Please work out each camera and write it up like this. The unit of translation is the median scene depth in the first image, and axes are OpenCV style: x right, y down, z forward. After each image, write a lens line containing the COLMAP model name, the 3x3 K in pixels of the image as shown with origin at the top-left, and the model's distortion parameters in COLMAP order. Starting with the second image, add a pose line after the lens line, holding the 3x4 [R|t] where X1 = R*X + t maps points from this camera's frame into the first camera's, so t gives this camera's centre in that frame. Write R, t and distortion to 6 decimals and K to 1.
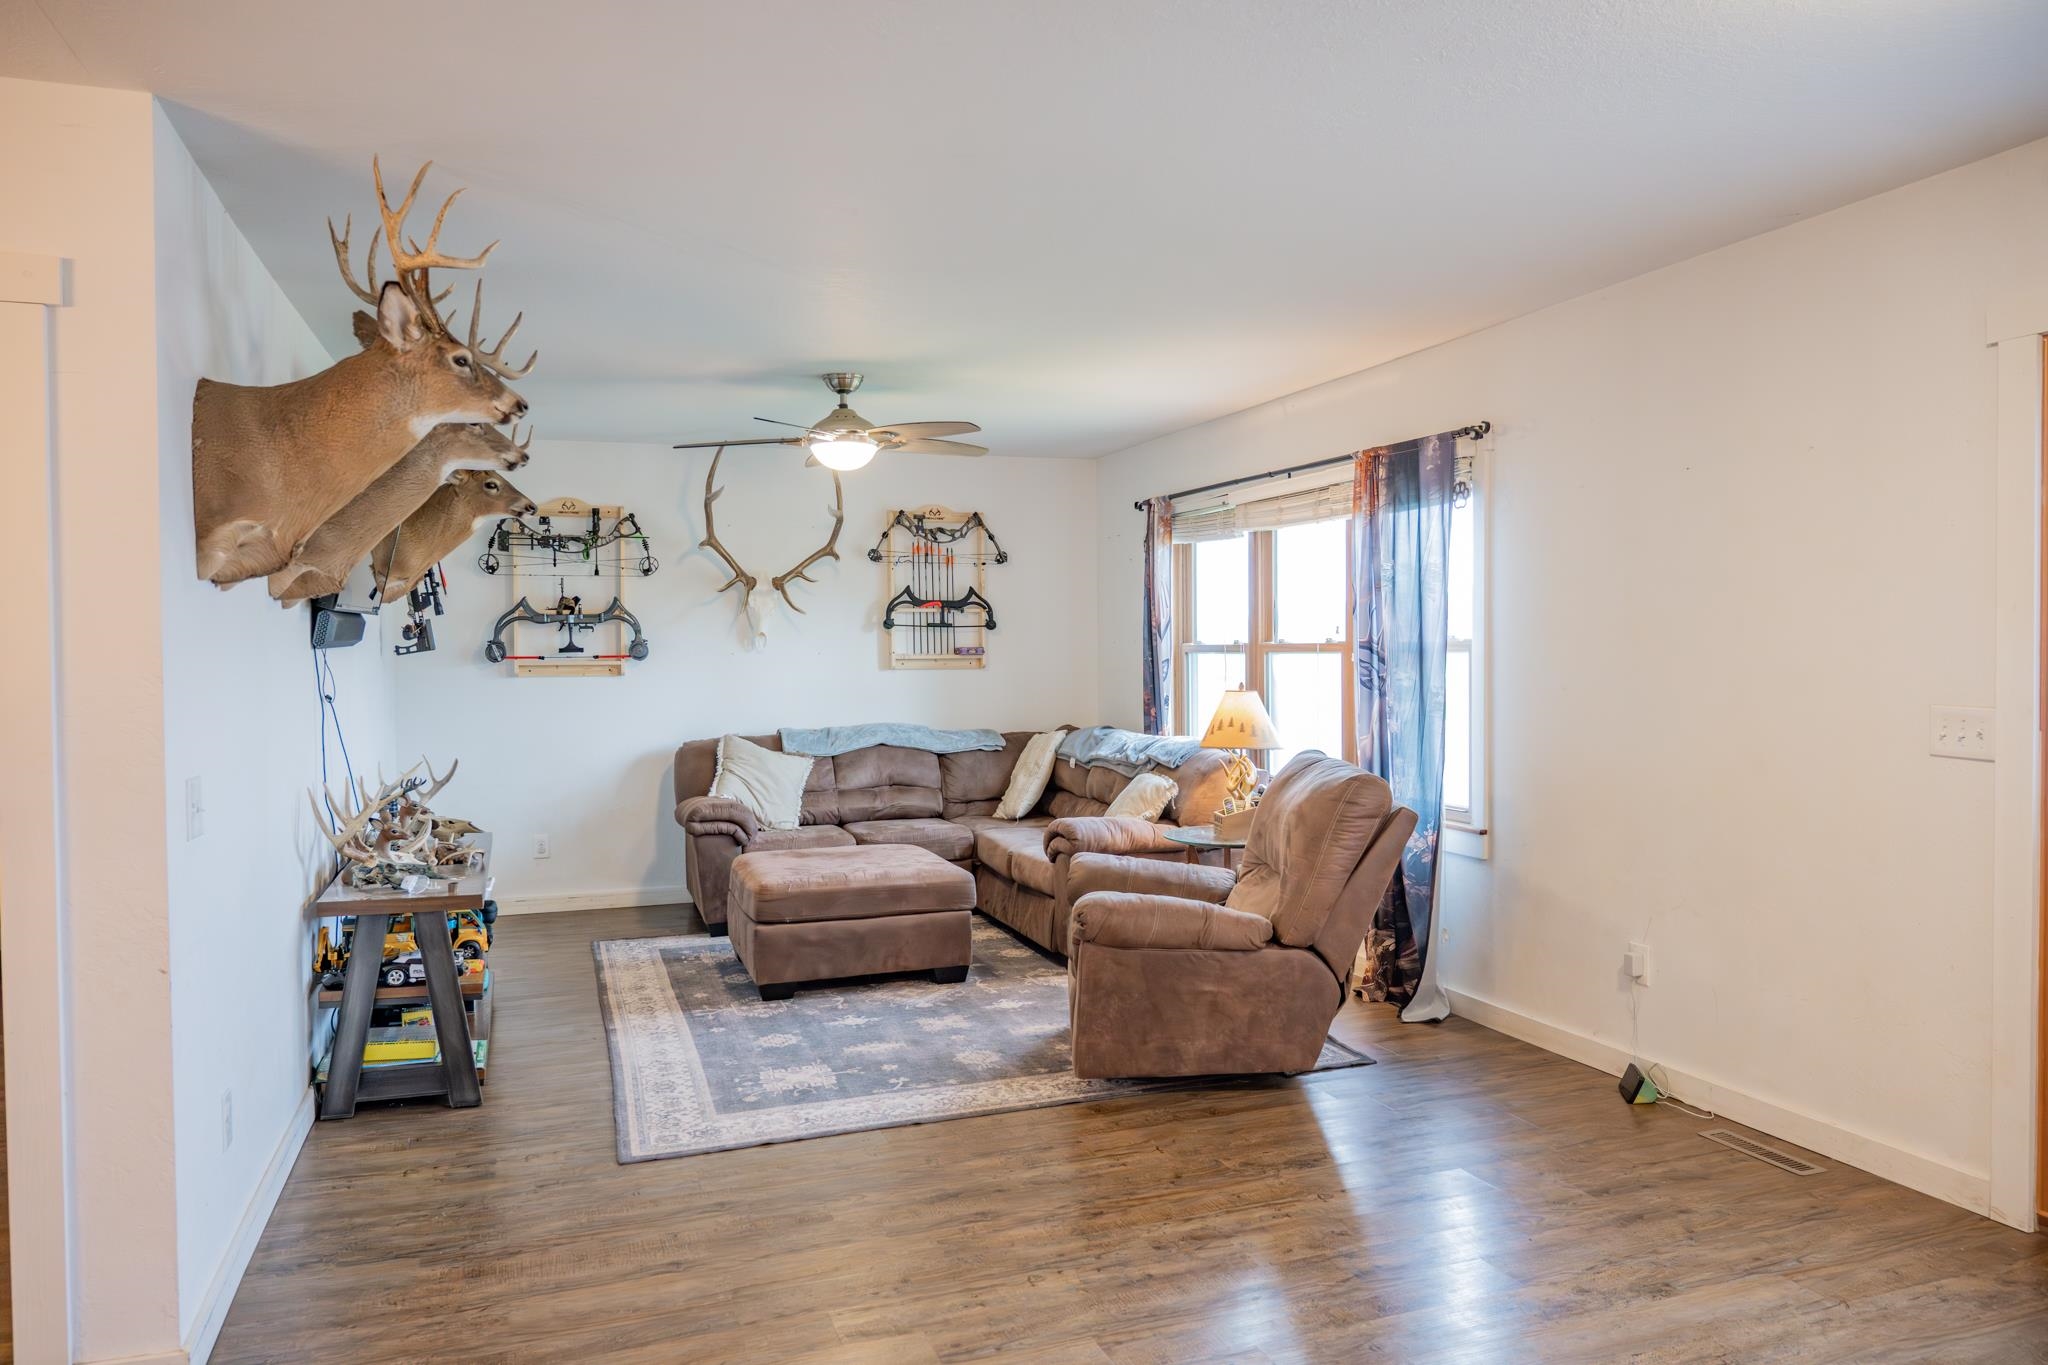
lens RADIAL K [[1389.7, 0, 1016.8], [0, 1389.7, 688.8], [0, 0, 1]] dist [-0.008303, 0.005662]
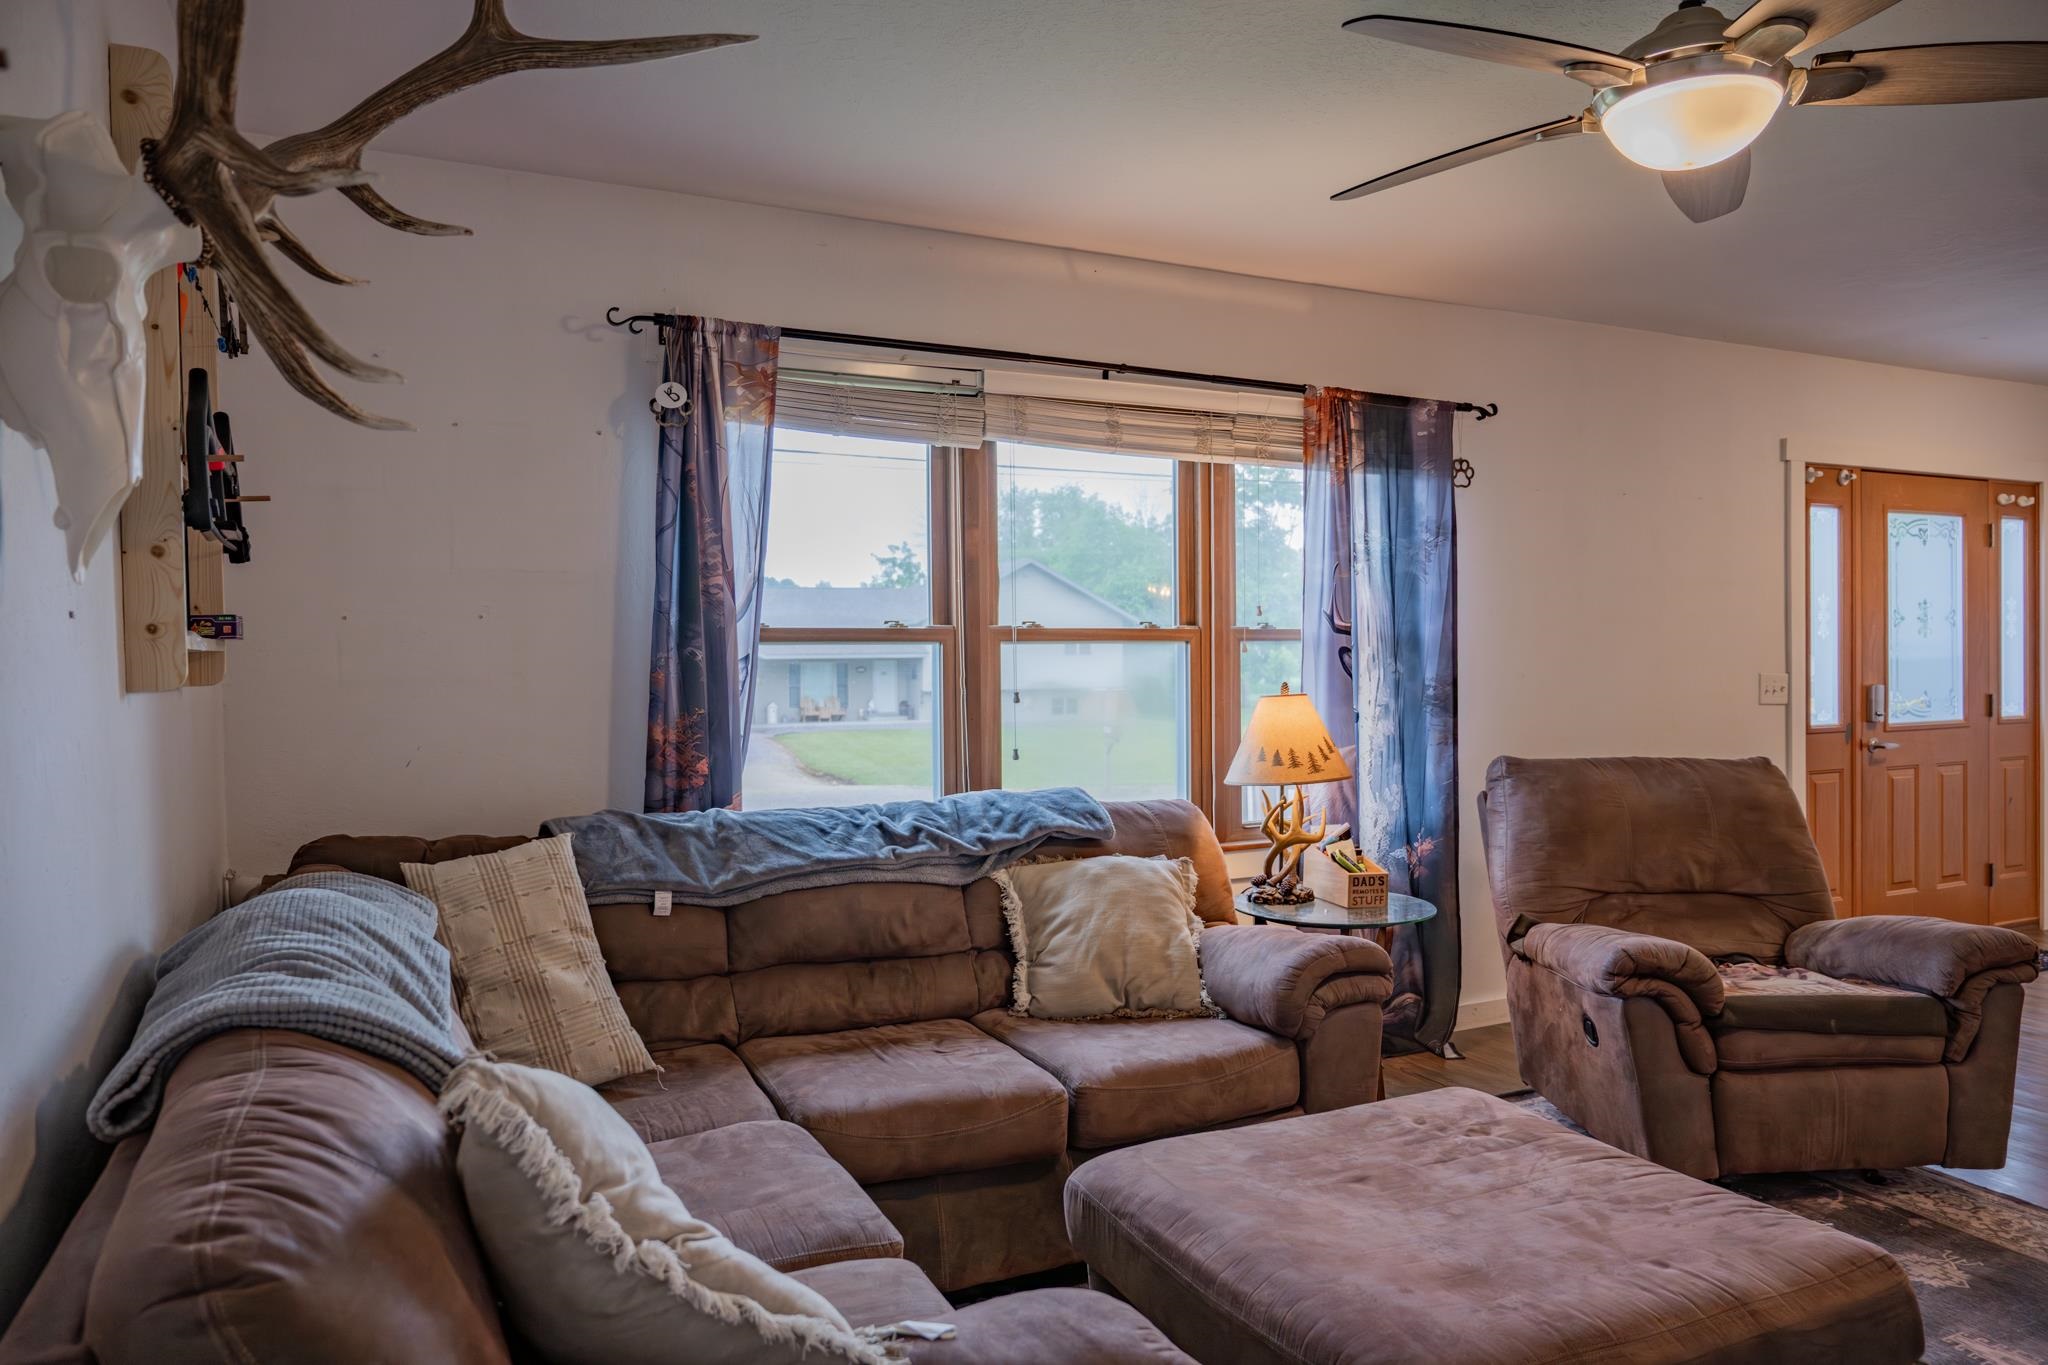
lens RADIAL K [[1369.6, 0, 1013.1], [0, 1369.6, 682.2], [0, 0, 1]] dist [-0.008709, 0.005264]
pose [[-0.117195, -0.007903, 0.993077, -0.534469], [0.037608, 0.999216, 0.012391, -0.019784], [-0.992397, 0.038800, -0.116806, 1.336830]]
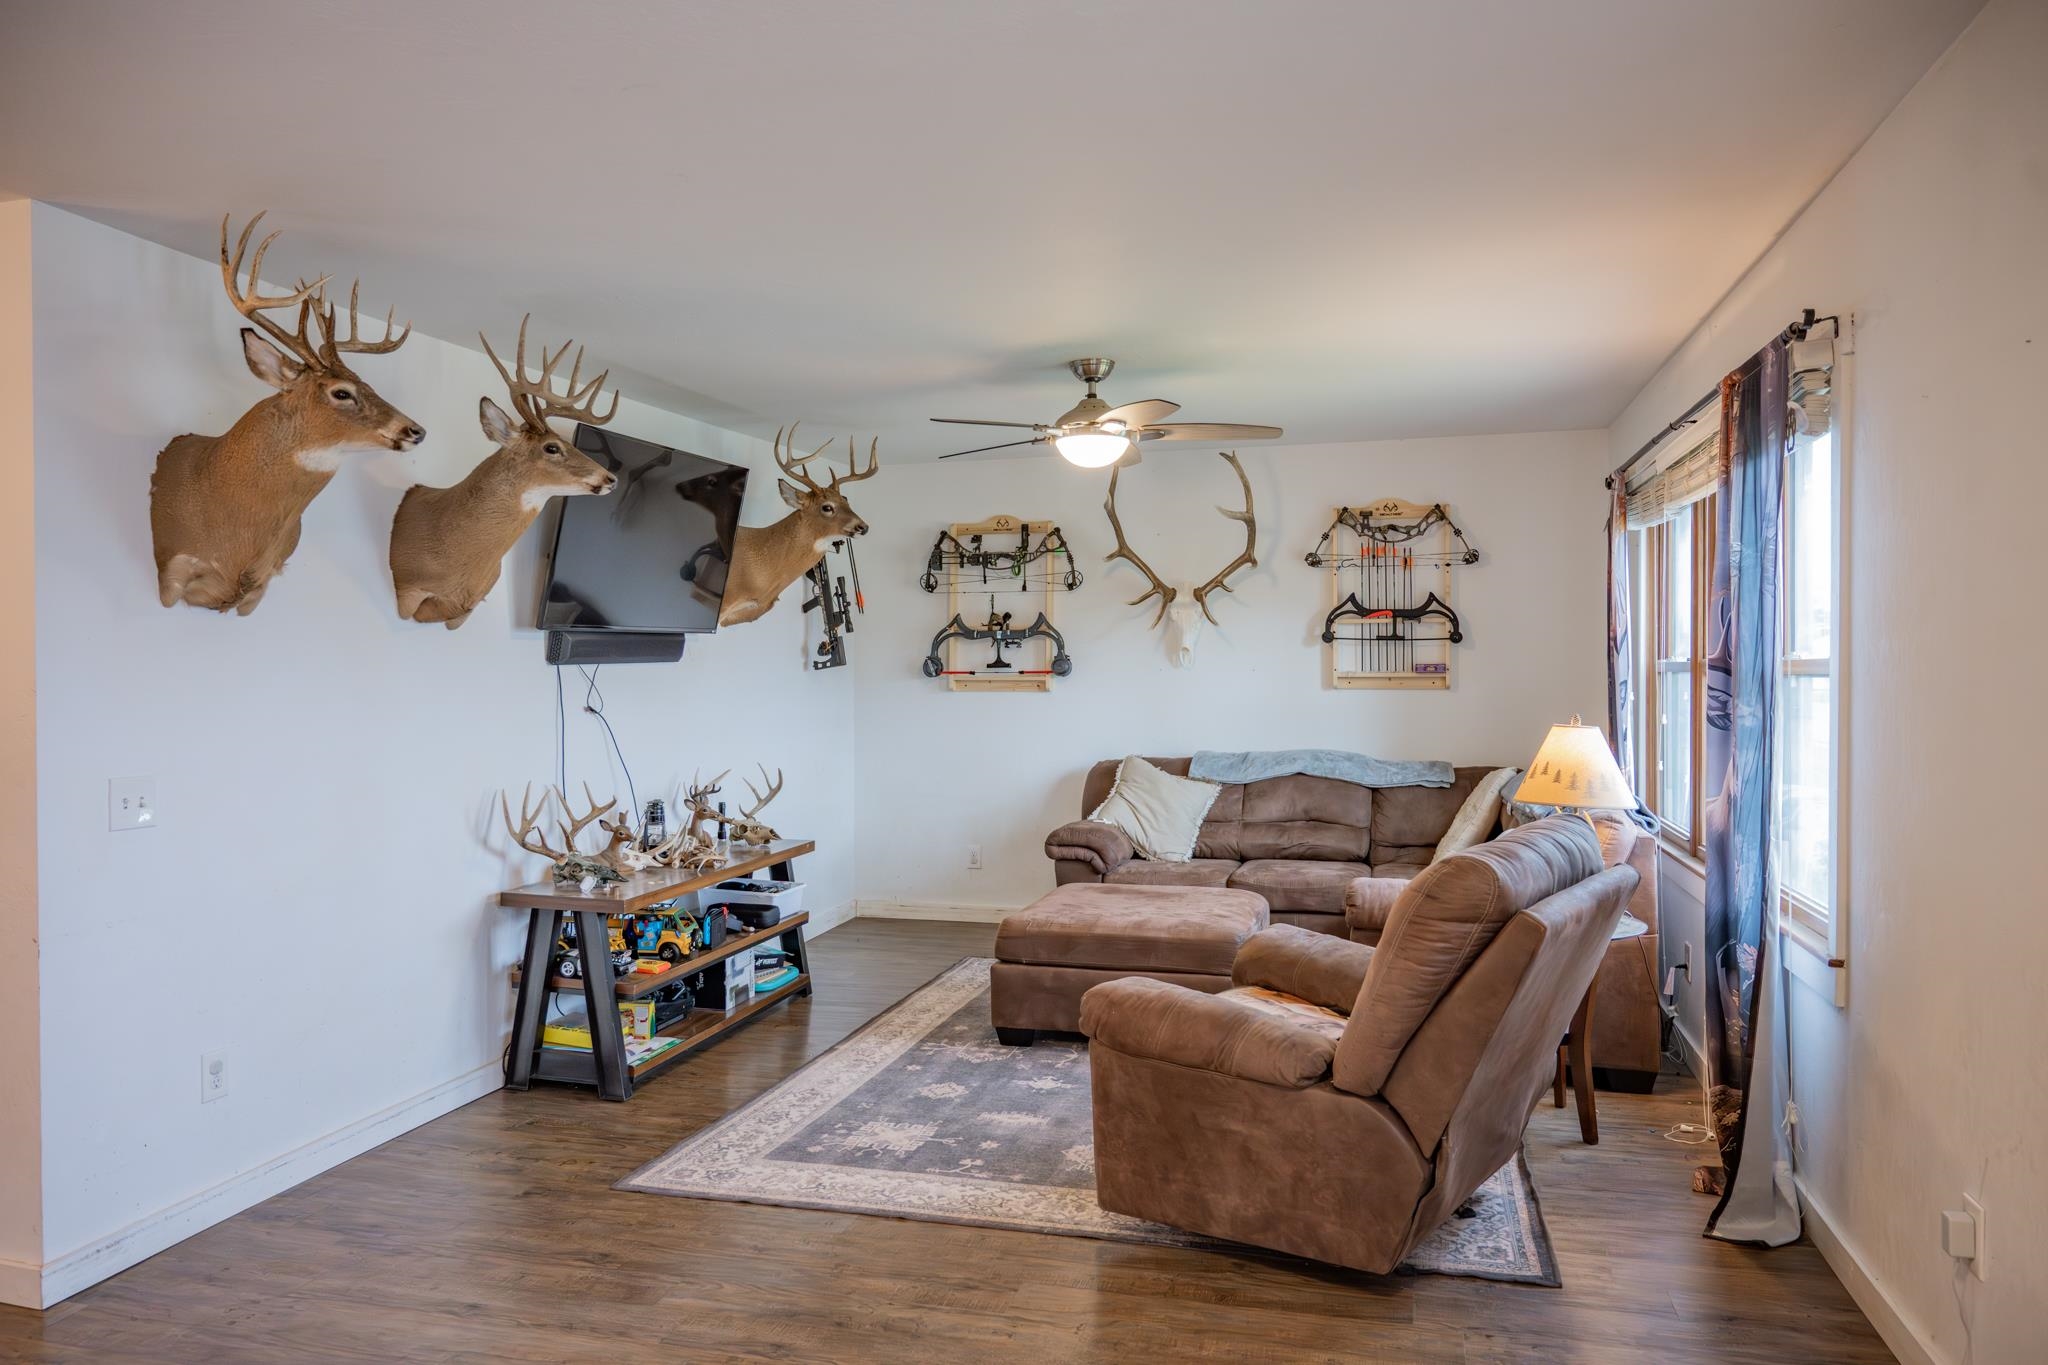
lens RADIAL K [[1369.6, 0, 1013.1], [0, 1369.6, 682.2], [0, 0, 1]] dist [-0.008709, 0.005264]
pose [[0.817310, 0.011119, -0.576091, 0.369432], [-0.019216, 0.999784, -0.007966, -0.011117], [0.575878, 0.017581, 0.817347, 0.266672]]
